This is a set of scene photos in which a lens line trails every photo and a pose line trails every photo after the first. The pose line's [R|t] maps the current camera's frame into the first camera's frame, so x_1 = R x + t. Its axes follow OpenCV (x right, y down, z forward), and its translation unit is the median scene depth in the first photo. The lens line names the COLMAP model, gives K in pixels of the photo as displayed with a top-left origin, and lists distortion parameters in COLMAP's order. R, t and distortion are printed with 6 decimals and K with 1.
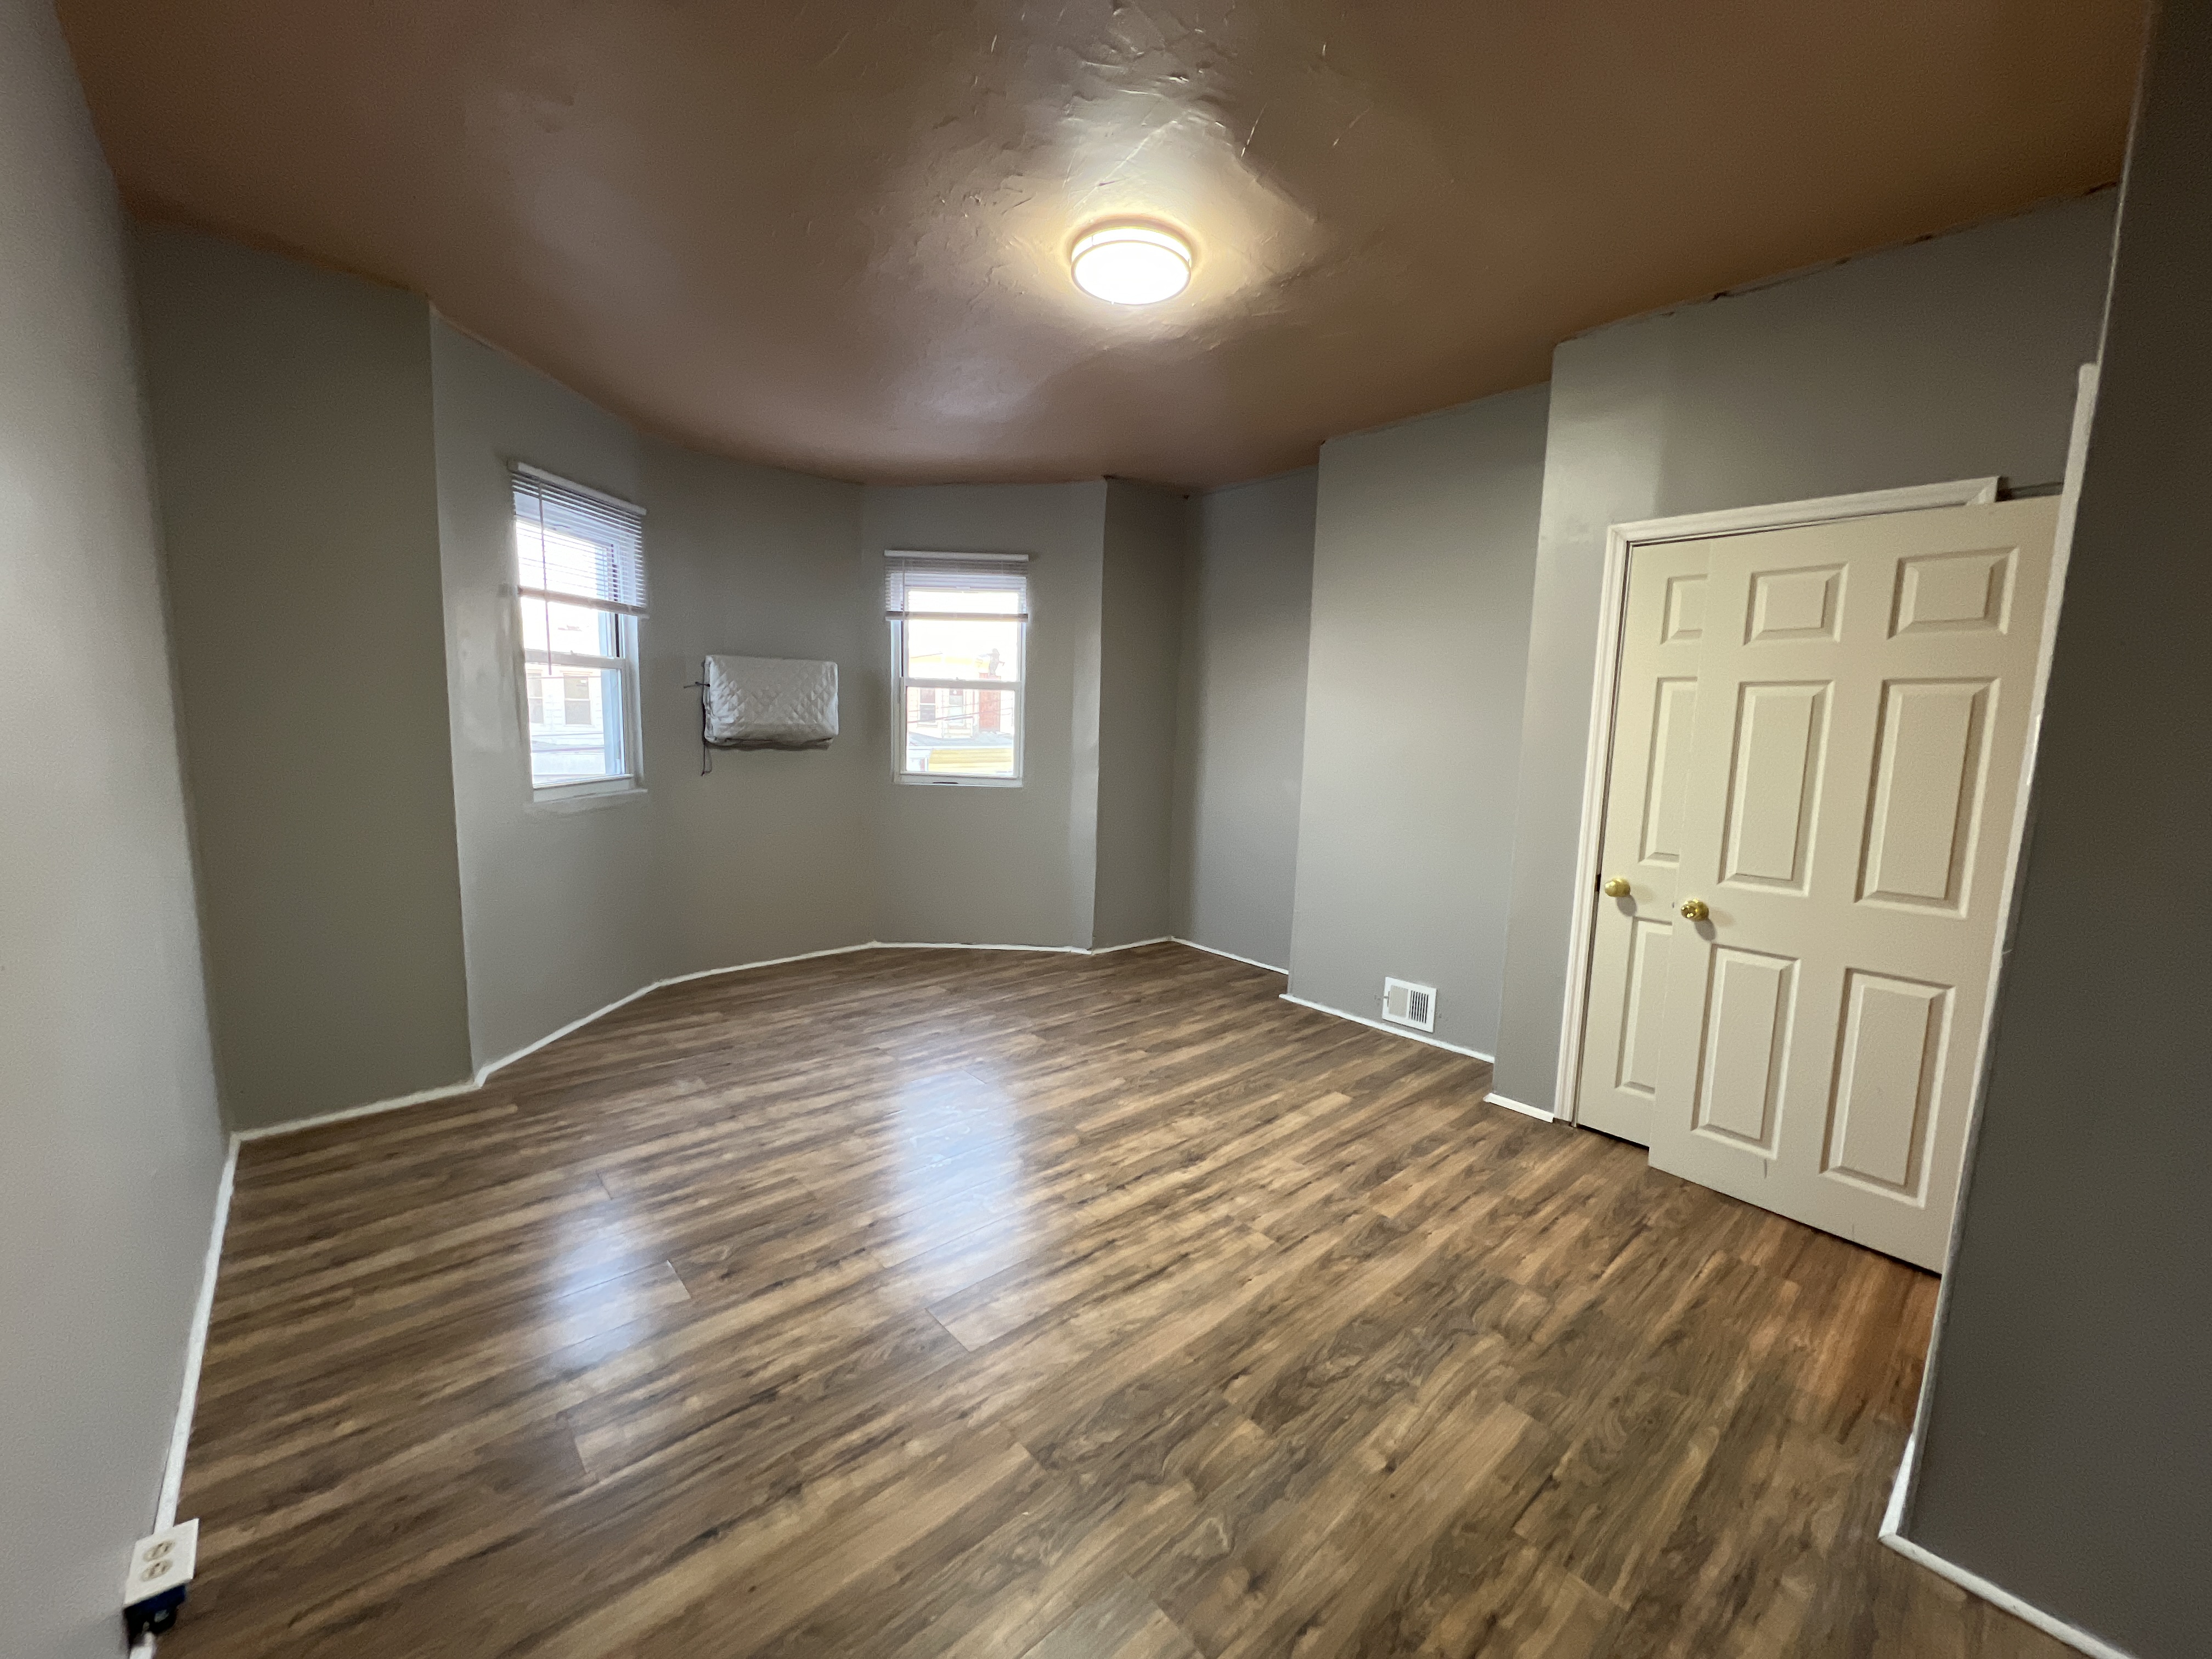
lens RADIAL K [[881.4, 0, 1101.8], [0, 881.4, 829.9], [0, 0, 1]] dist [-0.000083, -0.000141]
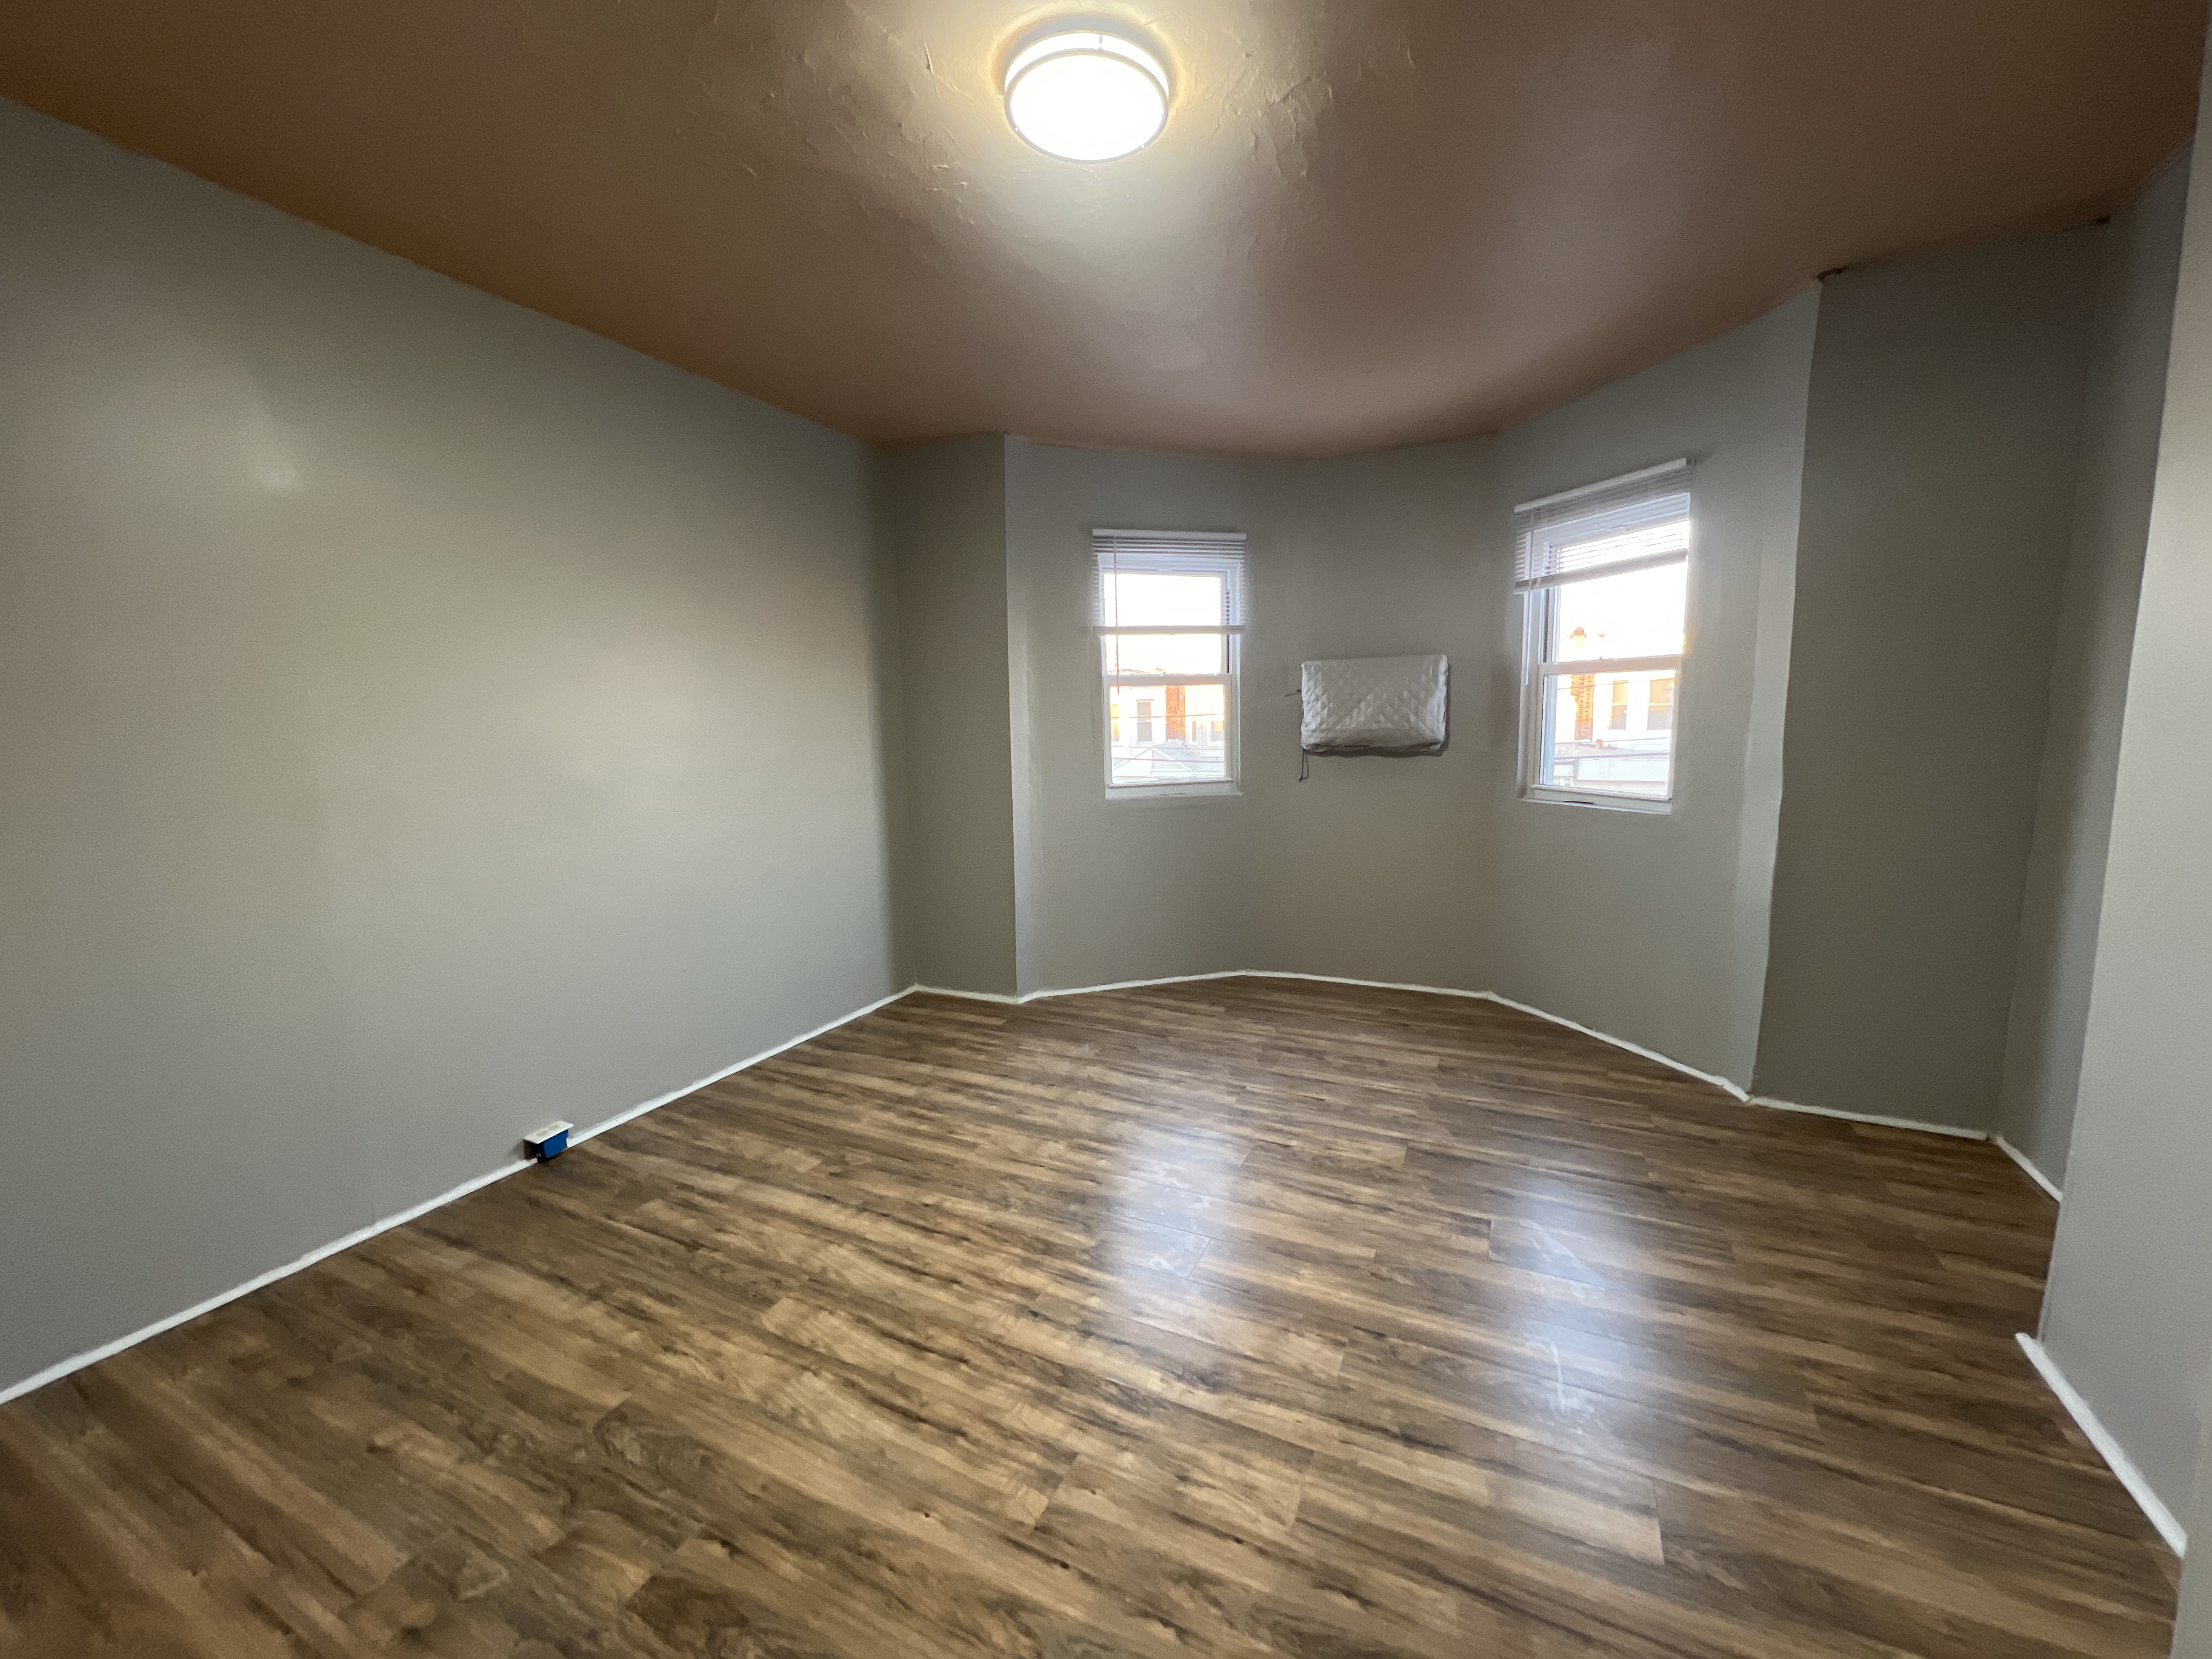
lens RADIAL K [[881.4, 0, 1093.4], [0, 881.4, 822.5], [0, 0, 1]] dist [-0.000083, -0.000141]
pose [[0.377417, 0.072355, -0.923212, 0.545581], [-0.087237, 0.995287, 0.042341, -0.050185], [0.921925, 0.064559, 0.381950, 0.544392]]
